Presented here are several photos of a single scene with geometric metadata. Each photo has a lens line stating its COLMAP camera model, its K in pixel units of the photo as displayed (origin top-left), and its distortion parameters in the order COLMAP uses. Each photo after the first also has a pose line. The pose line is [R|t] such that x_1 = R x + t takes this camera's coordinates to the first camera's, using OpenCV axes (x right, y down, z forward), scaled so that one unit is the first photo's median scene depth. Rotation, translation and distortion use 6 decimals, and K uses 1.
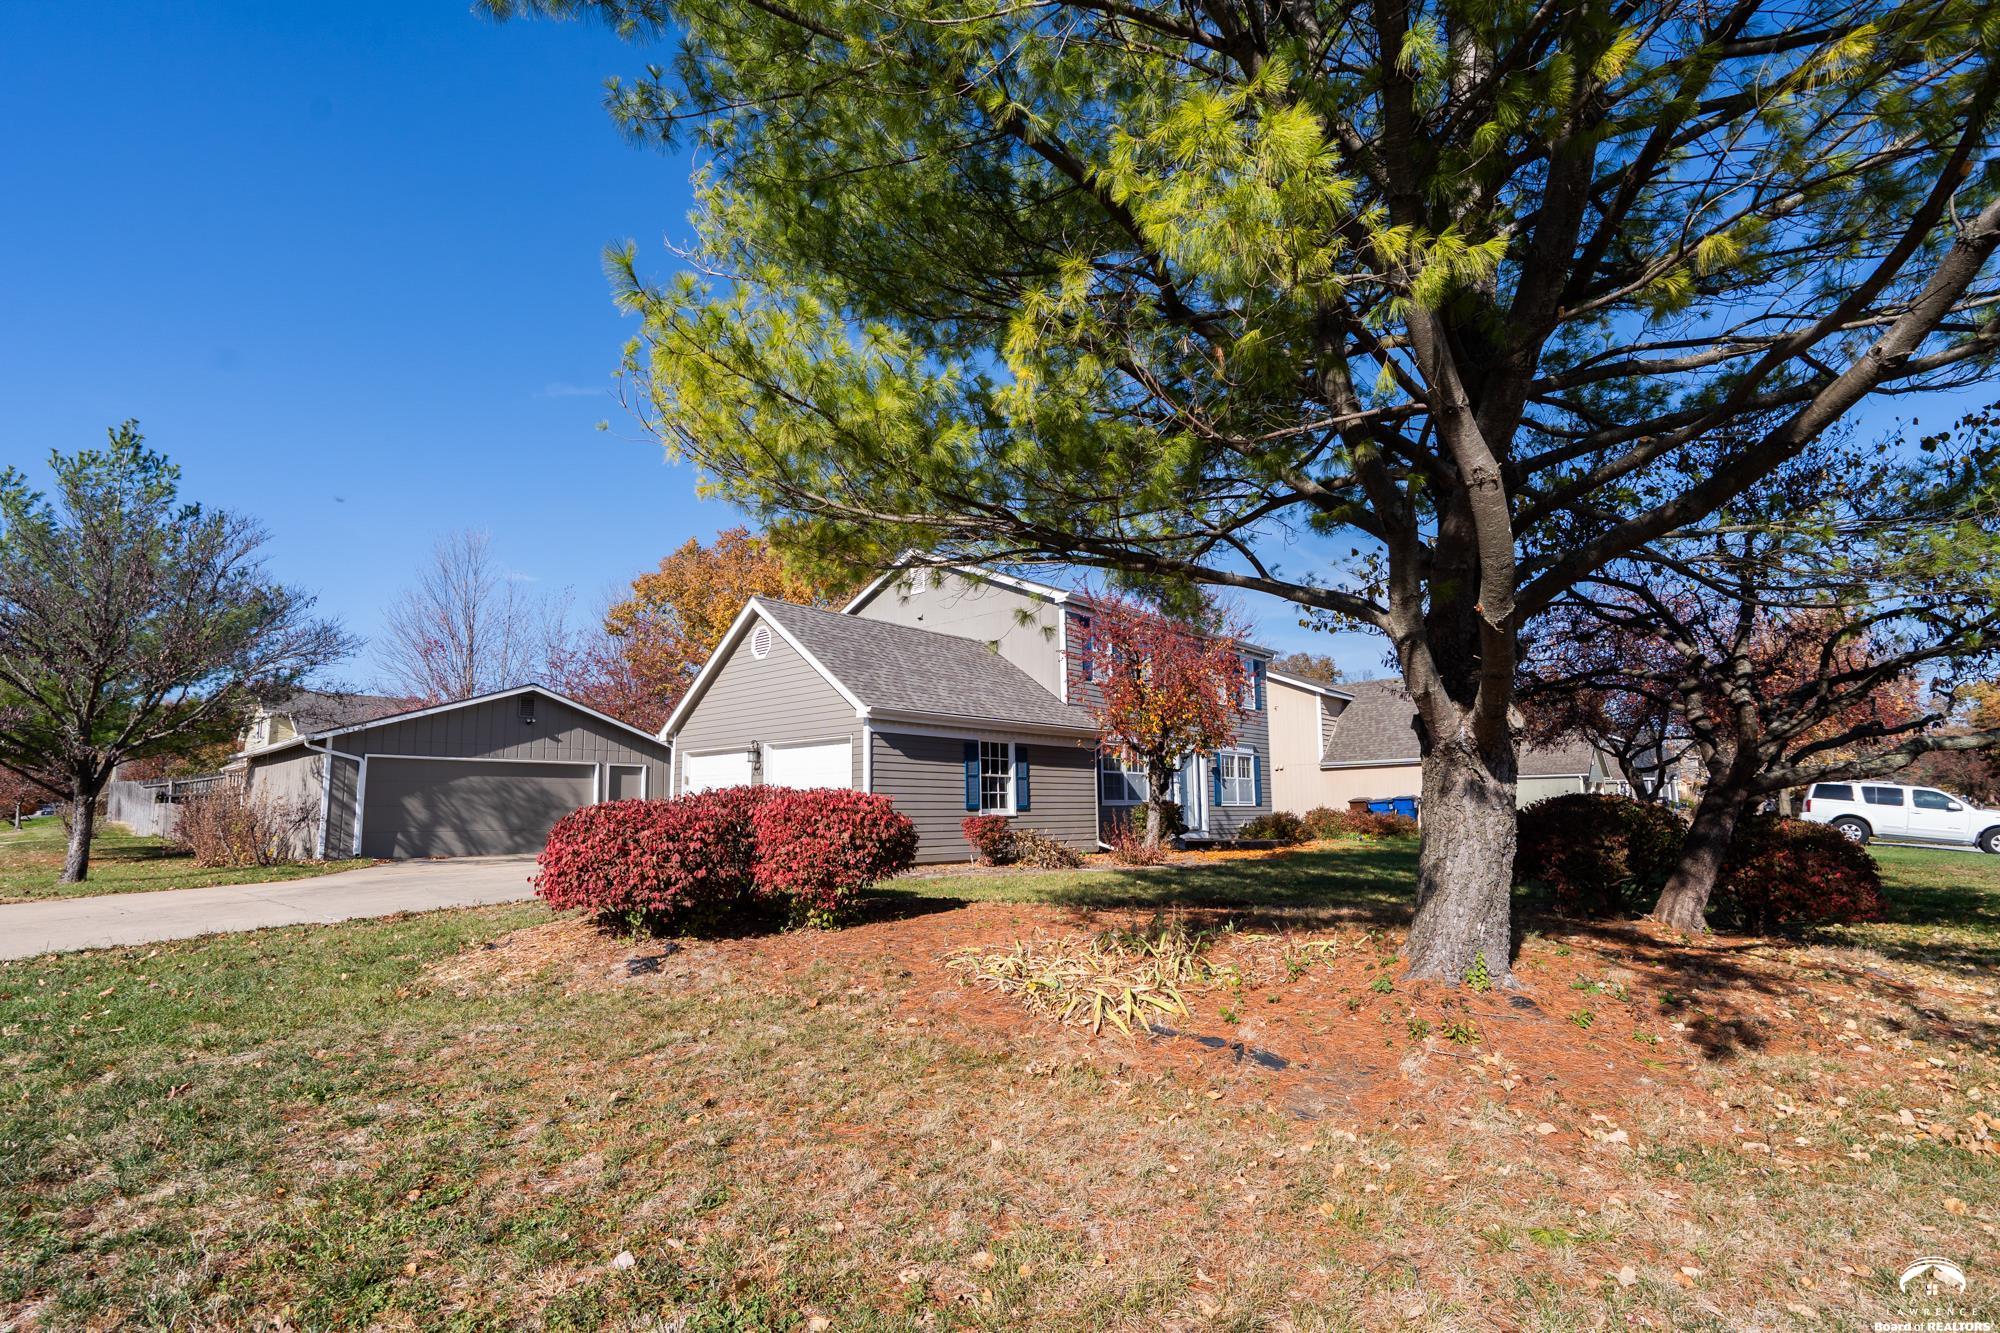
lens RADIAL K [[917.2, 0, 992.6], [0, 917.2, 673.5], [0, 0, 1]] dist [-0.012882, 0.004910]
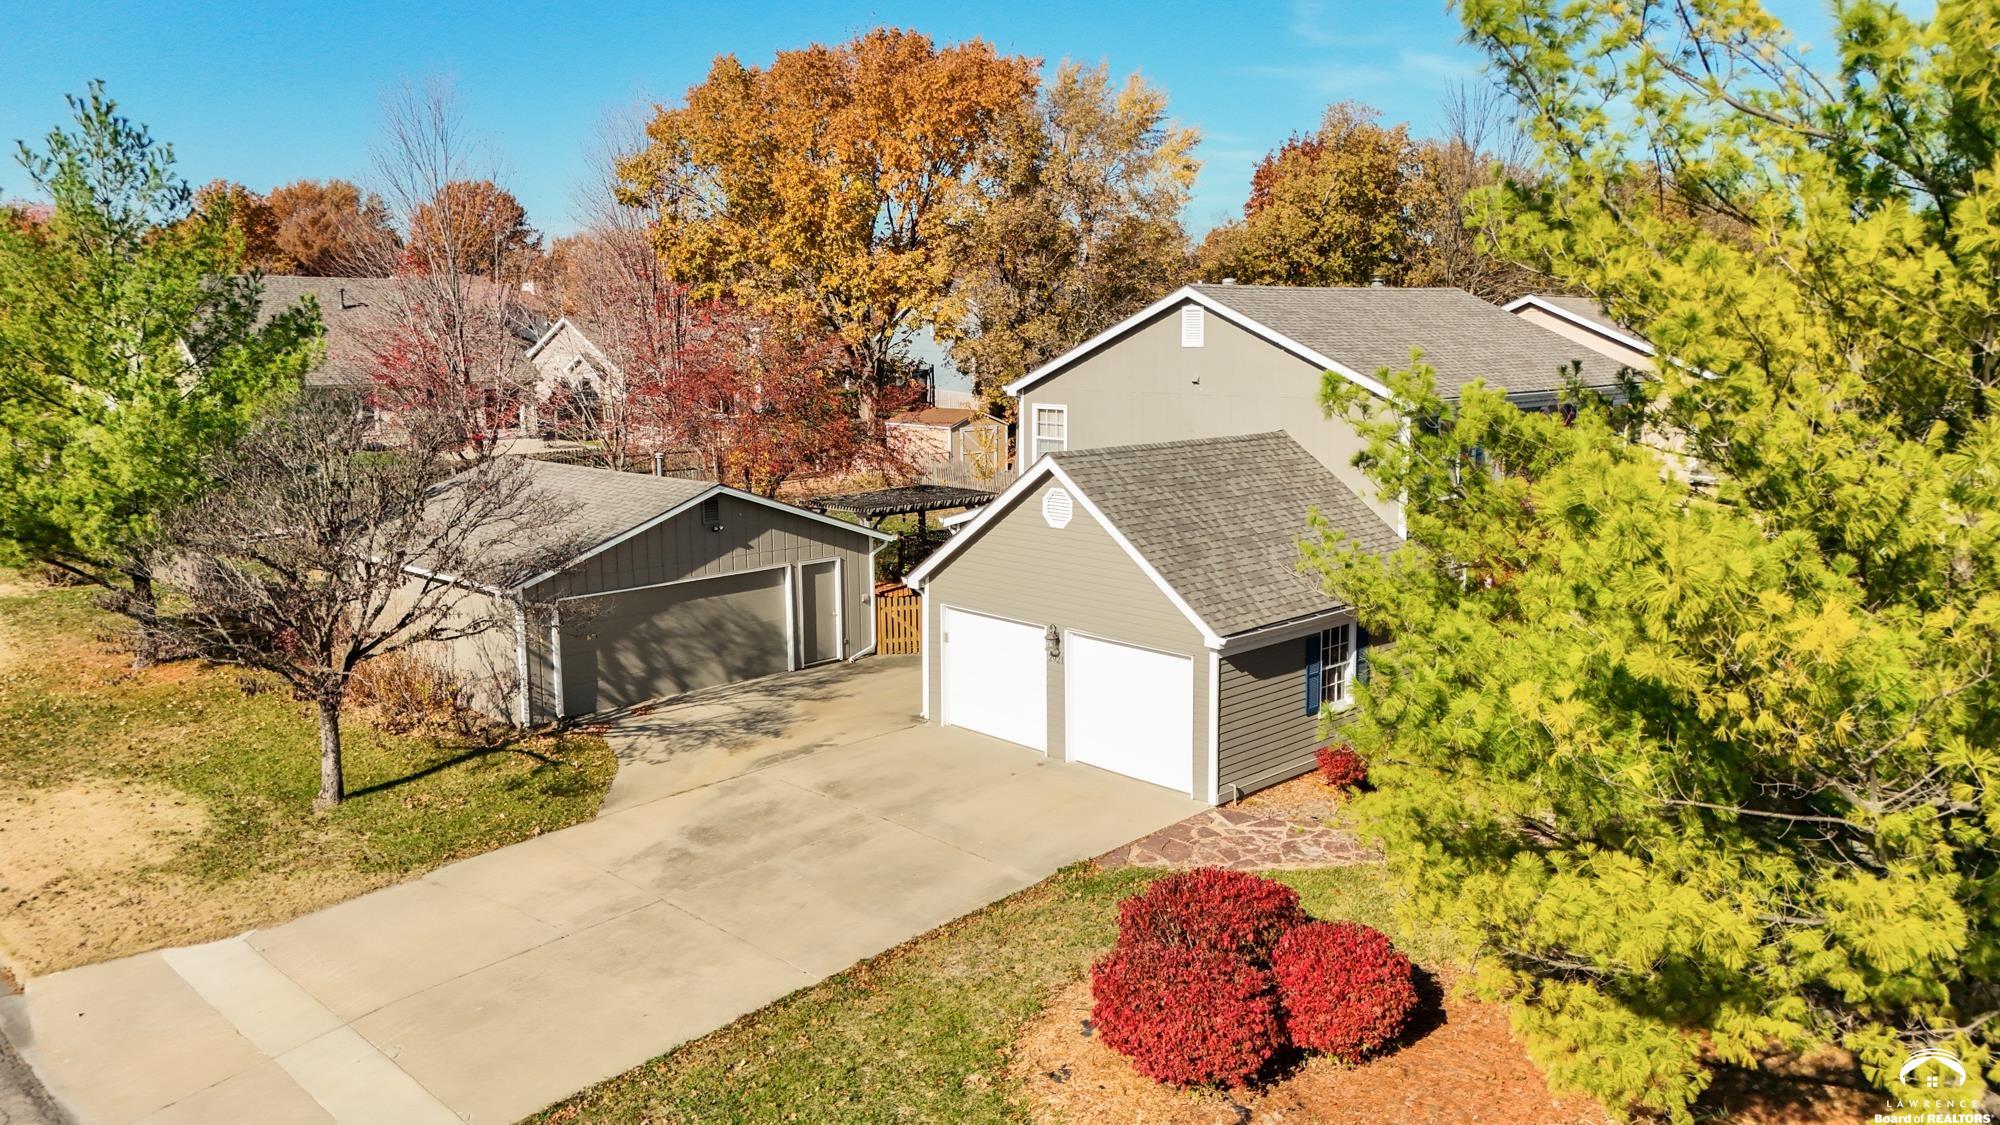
lens RADIAL K [[1450.5, 0, 1006.6], [0, 1450.5, 541.5], [0, 0, 1]] dist [0.070585, -0.064690]
pose [[0.998655, 0.016931, -0.049009, -0.215174], [-0.001352, 0.953369, 0.301804, -0.367258], [0.051834, -0.301331, 0.952110, -0.232706]]
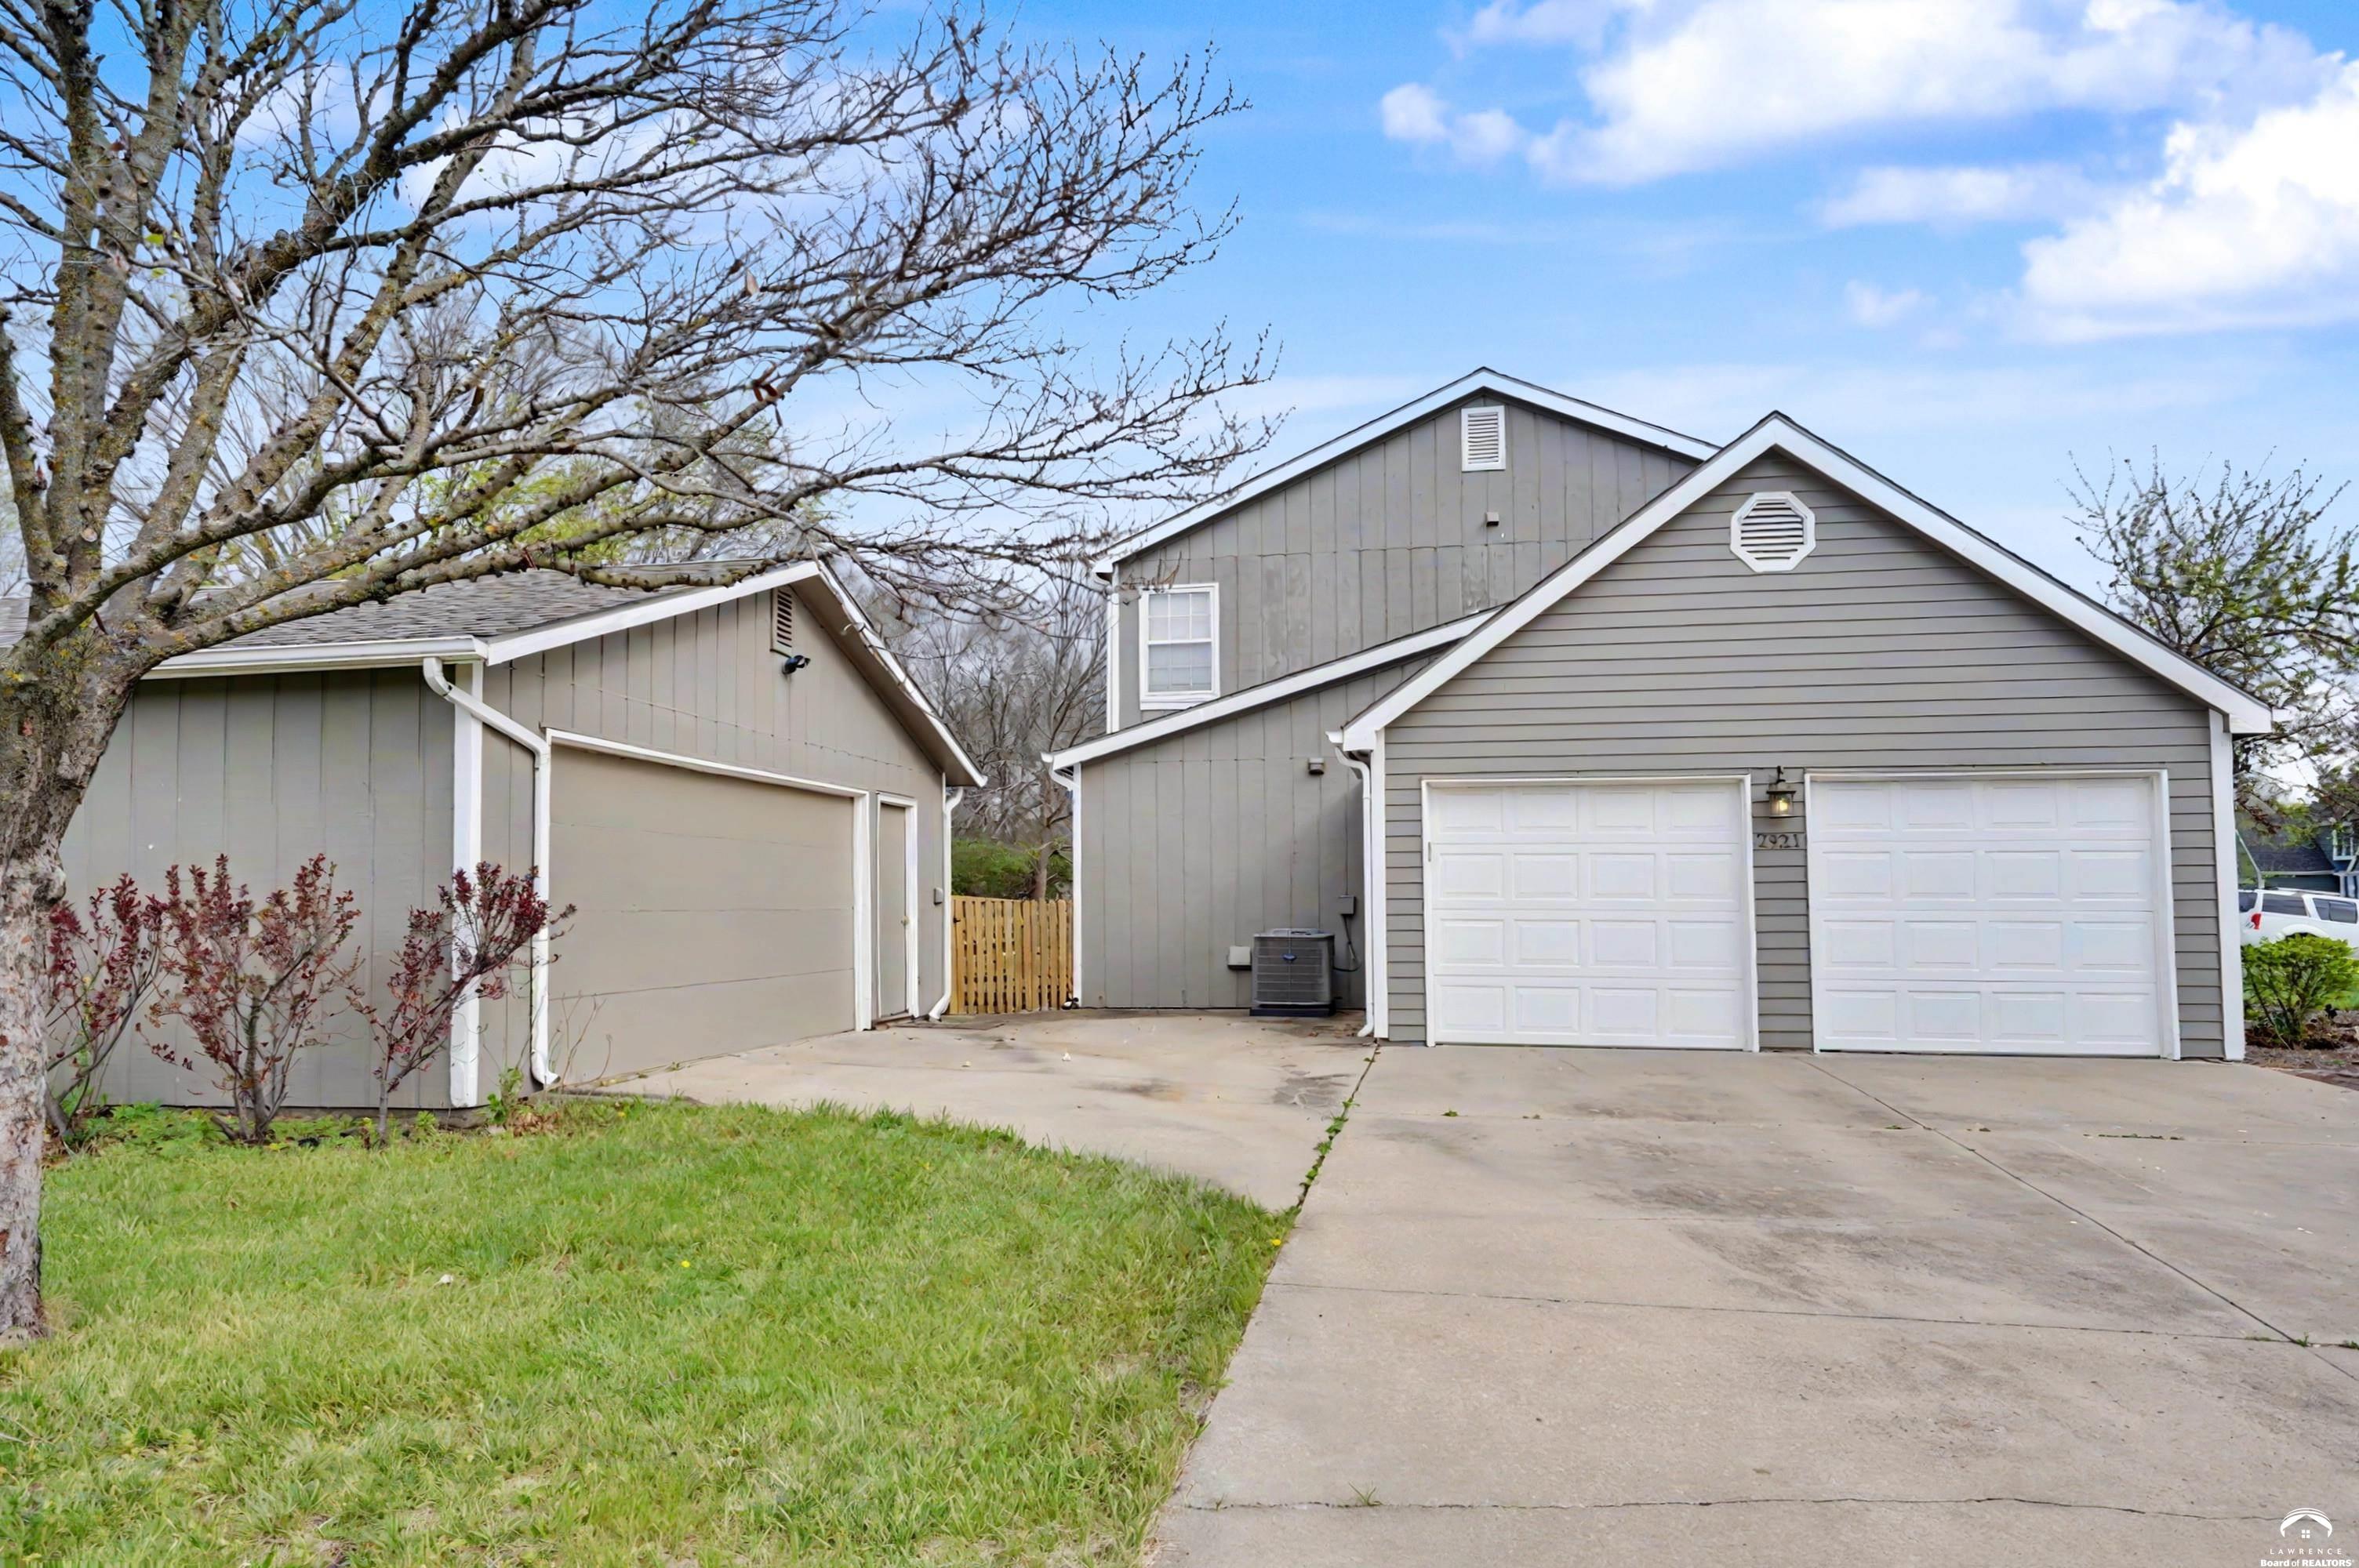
lens RADIAL K [[1510.5, 0, 1168.0], [0, 1510.5, 808.5], [0, 0, 1]] dist [0.005167, -0.001592]
pose [[0.858726, 0.044088, 0.510535, -0.765986], [-0.087445, 0.994286, 0.061222, 0.067093], [-0.504918, -0.097217, 0.857675, 0.497498]]
